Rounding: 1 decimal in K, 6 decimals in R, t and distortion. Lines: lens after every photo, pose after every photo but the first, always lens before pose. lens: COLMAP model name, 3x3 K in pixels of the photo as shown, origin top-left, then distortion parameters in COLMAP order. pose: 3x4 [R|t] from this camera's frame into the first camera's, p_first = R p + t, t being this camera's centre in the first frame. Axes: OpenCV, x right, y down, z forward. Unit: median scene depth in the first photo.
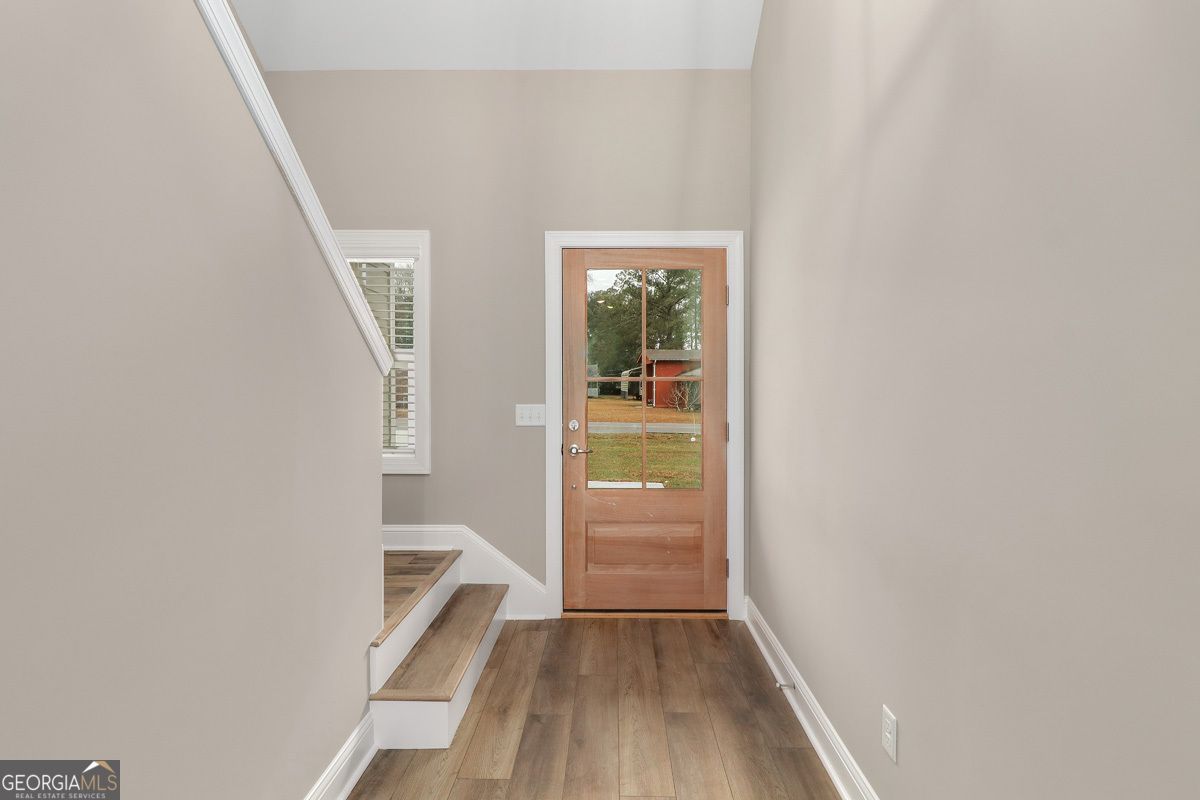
lens RADIAL K [[630.2, 0, 572.1], [0, 630.2, 396.7], [0, 0, 1]] dist [0.001788, -0.000301]
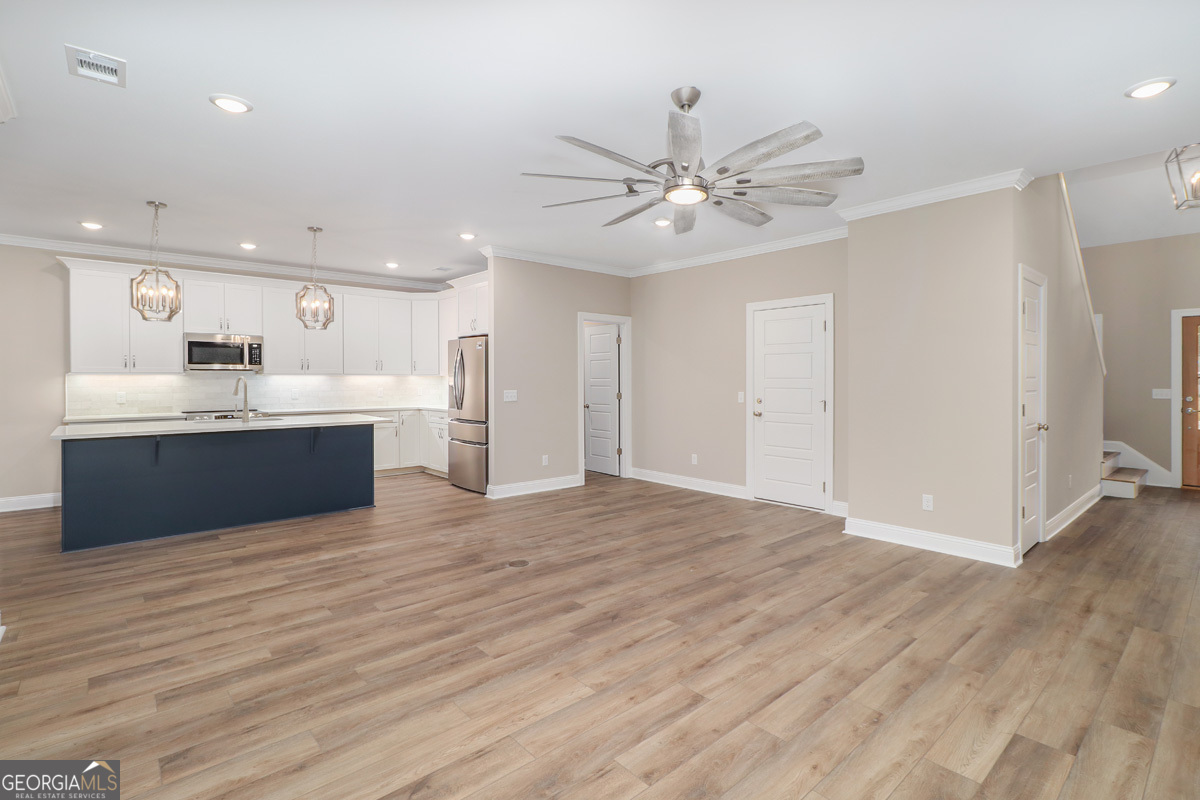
lens RADIAL K [[602.3, 0, 629.9], [0, 602.3, 380.5], [0, 0, 1]] dist [0.001328, 0.000097]
pose [[0.735984, 0.001609, -0.676997, -0.009511], [-0.014565, 0.999803, -0.013458, 0.039032], [0.676843, 0.019765, 0.735862, -1.786400]]
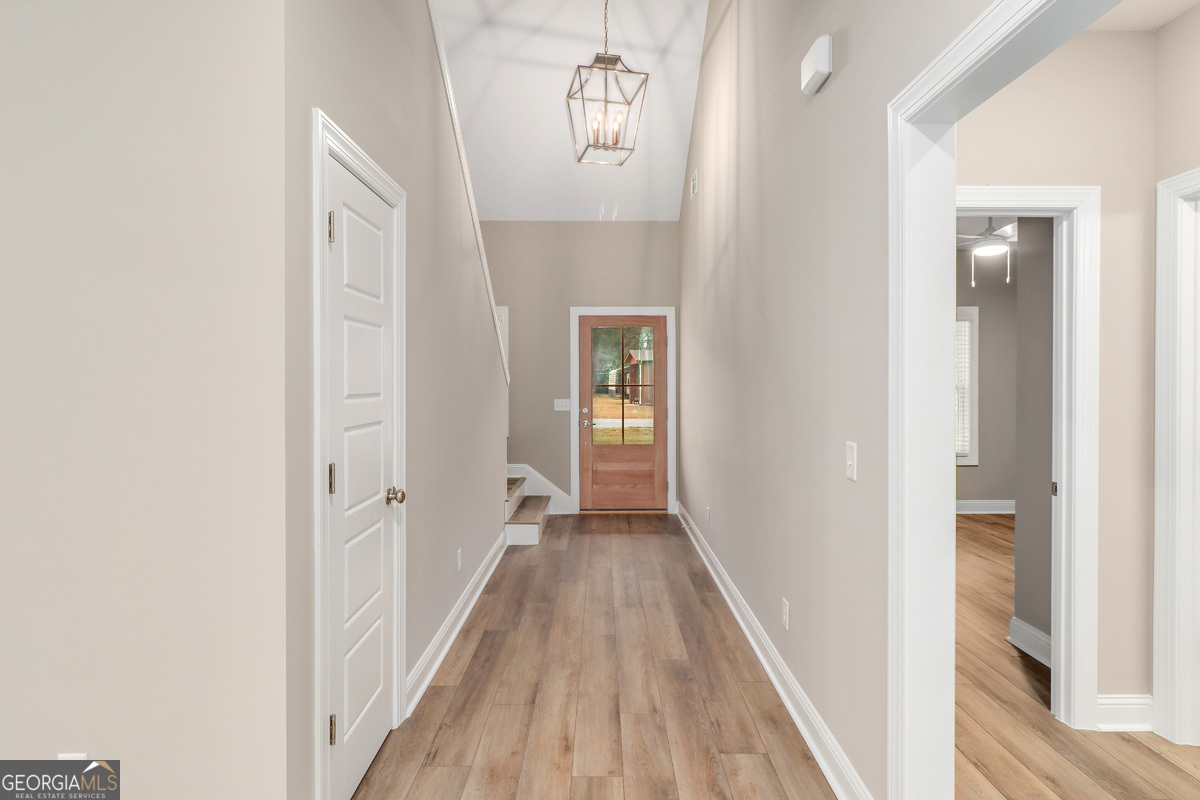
lens RADIAL K [[593.3, 0, 603.2], [0, 593.3, 393.9], [0, 0, 1]] dist [0.001491, 0.000202]
pose [[0.997714, -0.002393, 0.067535, -0.063581], [0.002556, 0.999994, -0.002325, 0.000148], [-0.067529, 0.002492, 0.997714, -0.759887]]
